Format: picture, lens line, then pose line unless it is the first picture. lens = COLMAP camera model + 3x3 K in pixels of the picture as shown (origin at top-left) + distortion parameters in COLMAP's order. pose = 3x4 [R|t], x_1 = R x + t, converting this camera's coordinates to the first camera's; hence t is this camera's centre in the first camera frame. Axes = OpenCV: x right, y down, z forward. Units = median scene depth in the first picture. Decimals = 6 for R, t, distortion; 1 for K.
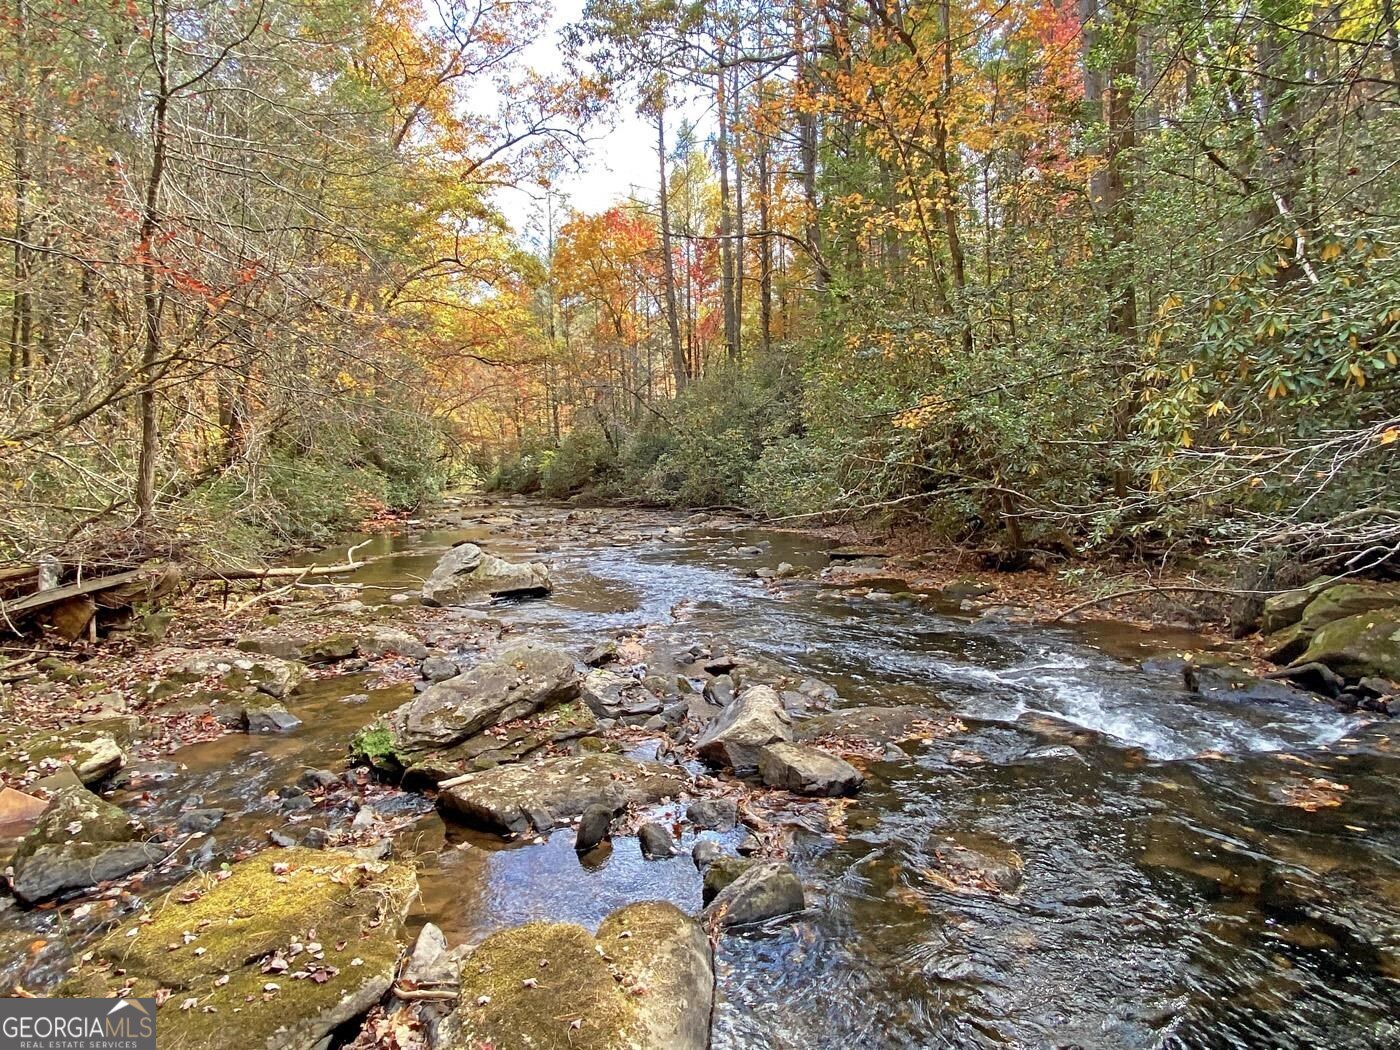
lens RADIAL K [[839.3, 0, 700.7], [0, 839.3, 523.9], [0, 0, 1]] dist [0.024406, -0.002162]
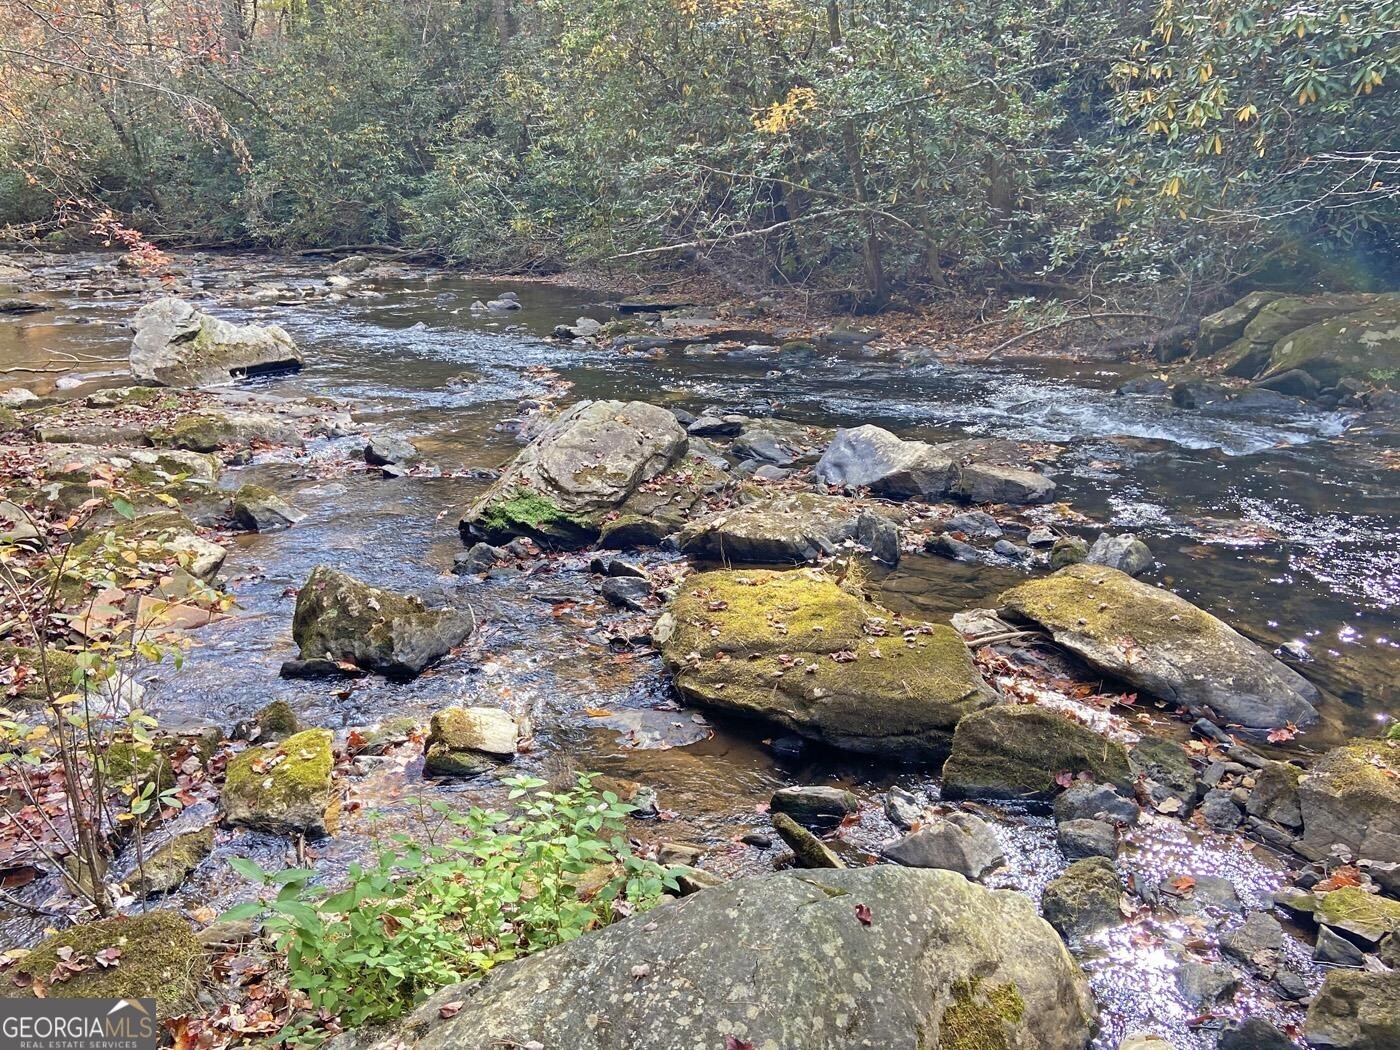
lens RADIAL K [[1178.0, 0, 698.4], [0, 1178.0, 522.4], [0, 0, 1]] dist [0.052495, -0.013431]
pose [[0.933490, -0.098374, 0.344847, -0.412308], [0.025166, 0.977237, 0.210651, 0.015101], [-0.357720, -0.187962, 0.914717, -0.103747]]
